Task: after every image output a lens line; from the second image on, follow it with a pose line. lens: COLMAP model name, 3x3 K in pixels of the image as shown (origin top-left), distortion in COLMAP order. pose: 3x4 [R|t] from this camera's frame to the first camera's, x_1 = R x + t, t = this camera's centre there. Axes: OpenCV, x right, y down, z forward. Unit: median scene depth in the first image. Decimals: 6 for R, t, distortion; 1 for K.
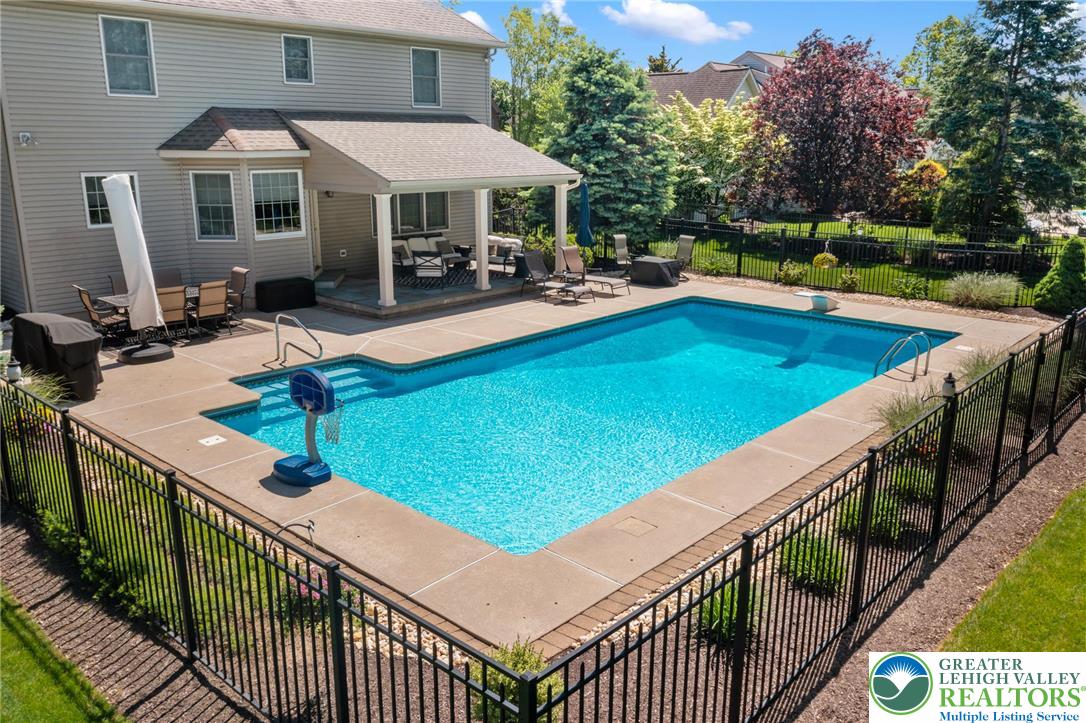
lens RADIAL K [[859.1, 0, 543.0], [0, 859.1, 361.5], [0, 0, 1]] dist [-0.007528, -0.002610]
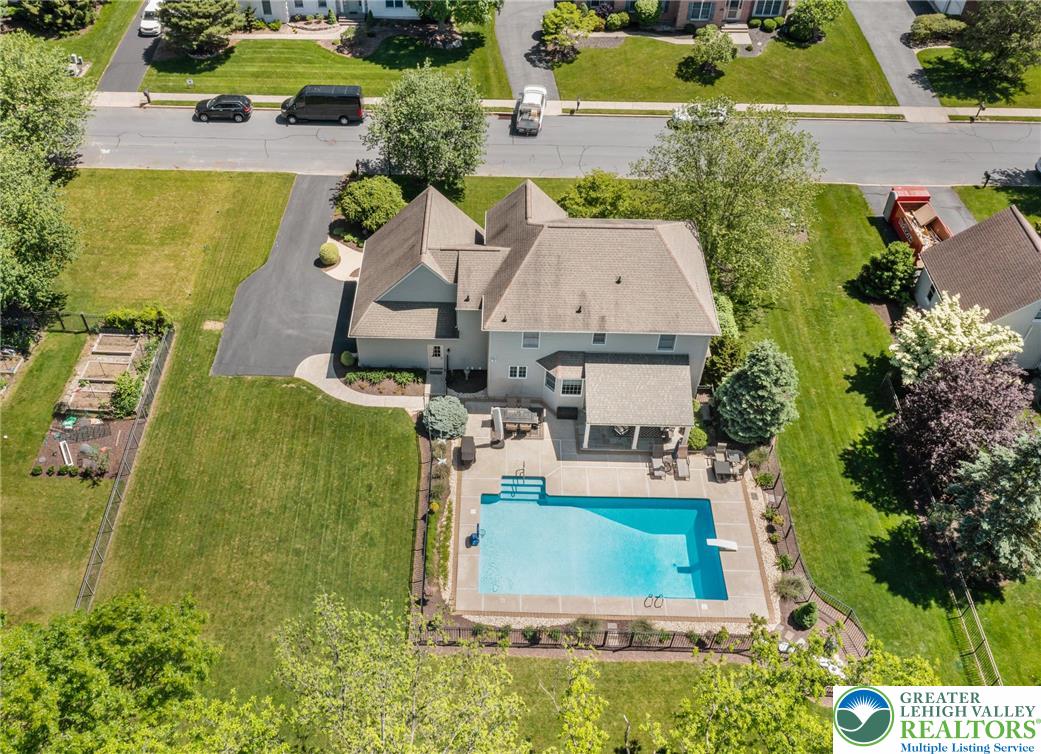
lens RADIAL K [[904.9, 0, 461.2], [0, 904.9, 374.5], [0, 0, 1]] dist [-0.012375, -0.000746]
pose [[0.641414, 0.547351, -0.537583, 0.956121], [-0.179368, 0.788281, 0.588592, -1.810477], [0.745932, -0.281106, 0.603792, -0.931283]]
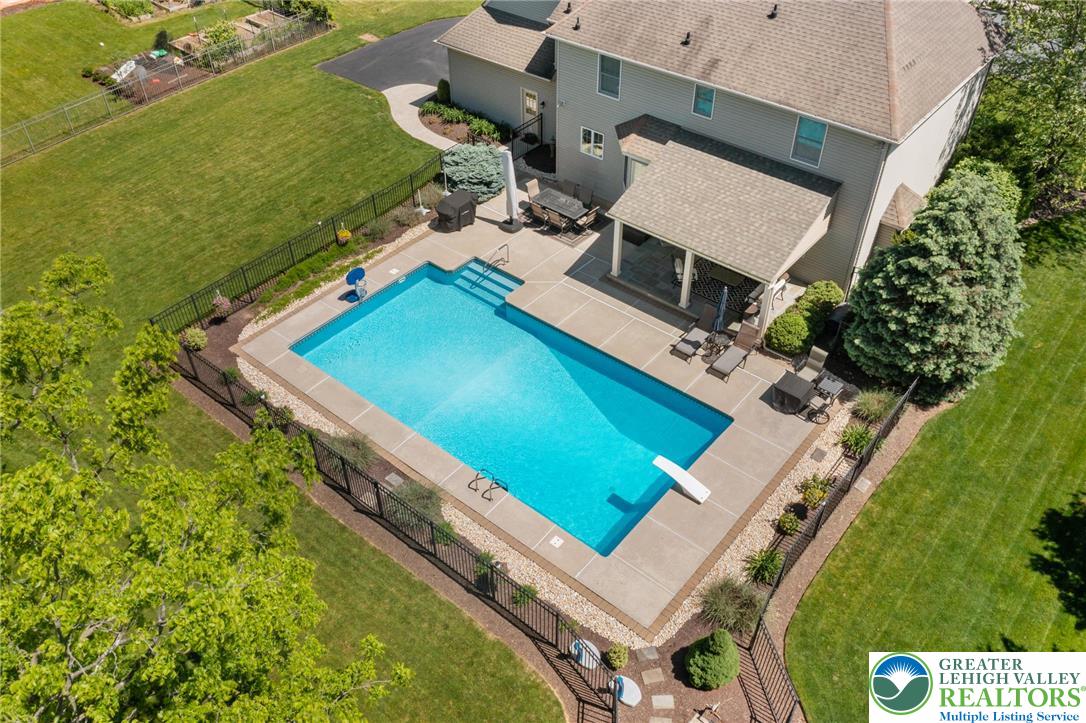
lens RADIAL K [[859.1, 0, 543.0], [0, 859.1, 361.5], [0, 0, 1]] dist [-0.007528, -0.002610]
pose [[0.039650, 0.653003, -0.756317, 1.125915], [-0.249602, 0.739389, 0.625302, -0.904495], [0.967536, 0.163985, 0.192308, 0.565383]]
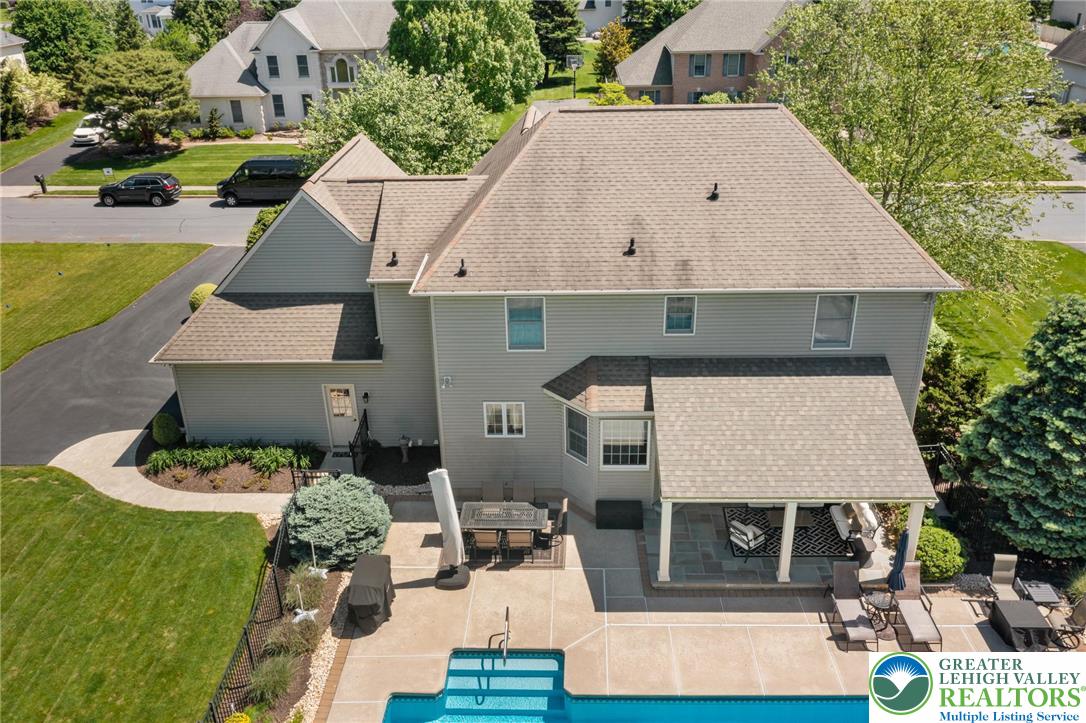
lens RADIAL K [[877.8, 0, 543.0], [0, 877.8, 361.5], [0, 0, 1]] dist [-0.006628, -0.000387]
pose [[0.647641, 0.312085, -0.695100, 0.409335], [-0.168002, 0.948307, 0.269237, -0.595404], [0.743193, -0.057591, 0.666594, 0.139290]]
